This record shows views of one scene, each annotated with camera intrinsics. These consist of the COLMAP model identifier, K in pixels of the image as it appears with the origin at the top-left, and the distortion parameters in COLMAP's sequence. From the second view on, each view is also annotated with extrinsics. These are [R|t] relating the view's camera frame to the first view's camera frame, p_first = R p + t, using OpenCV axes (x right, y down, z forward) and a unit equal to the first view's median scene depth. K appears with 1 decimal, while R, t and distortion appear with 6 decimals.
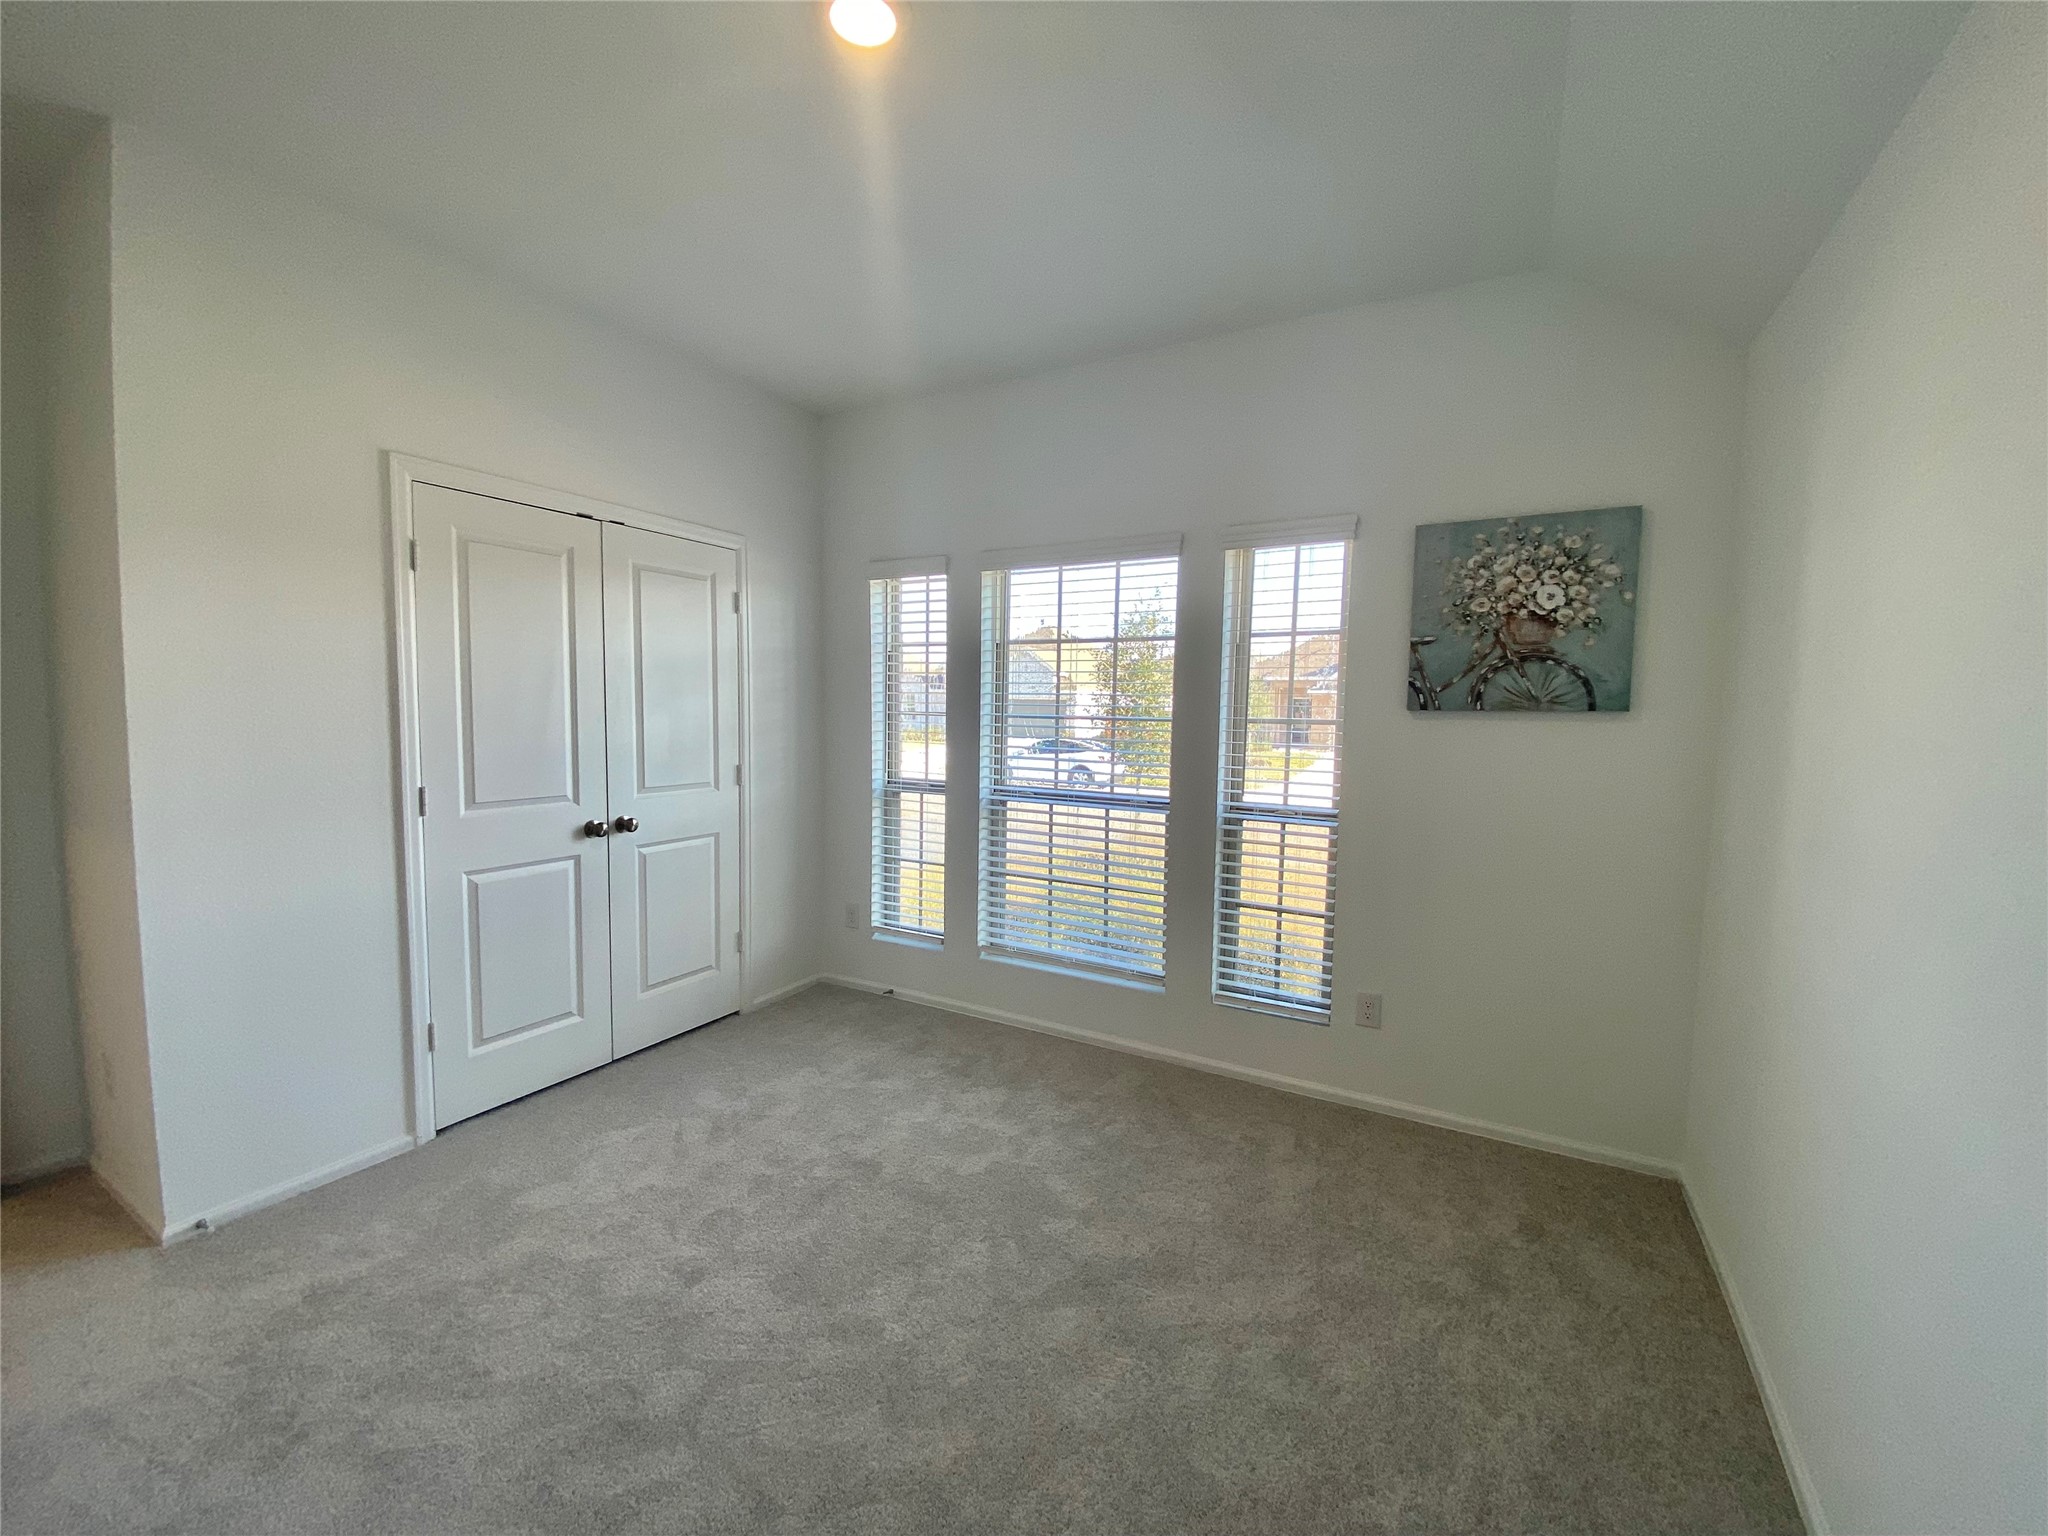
lens RADIAL K [[831.0, 0, 1016.0], [0, 831.0, 766.8], [0, 0, 1]] dist [-0.005531, -0.003527]
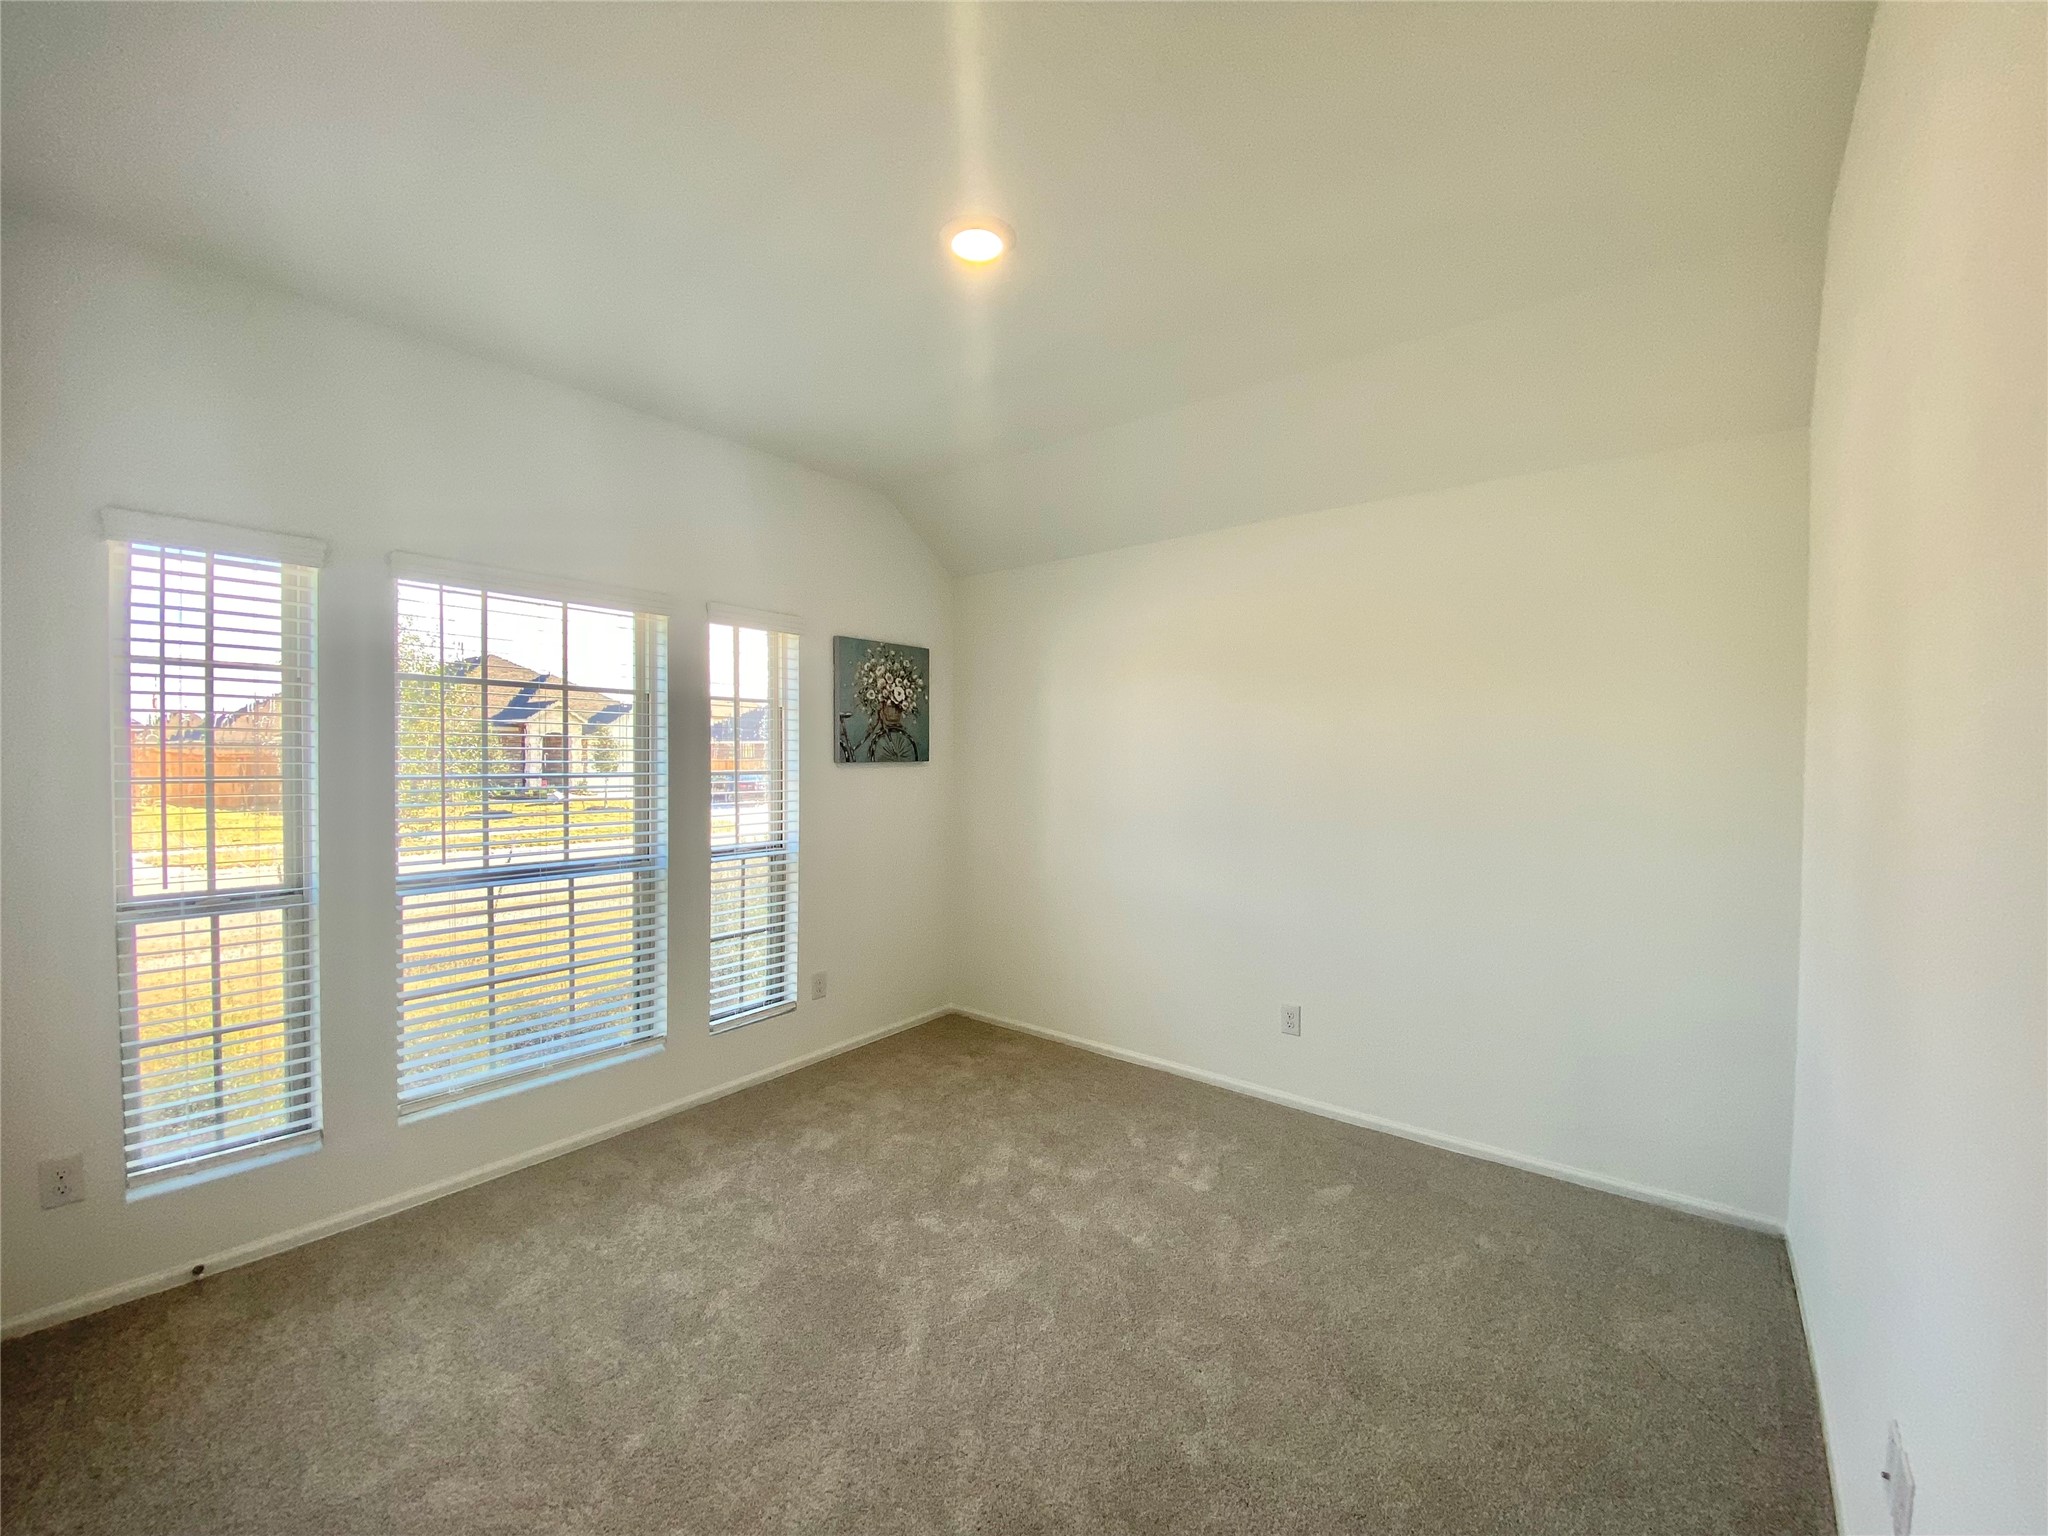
lens RADIAL K [[831.0, 0, 1018.2], [0, 831.0, 770.2], [0, 0, 1]] dist [-0.005531, -0.003527]
pose [[0.117052, -0.024237, 0.992830, -0.919313], [0.075175, 0.997050, 0.015477, -0.054512], [-0.990277, 0.072825, 0.118529, 0.529272]]
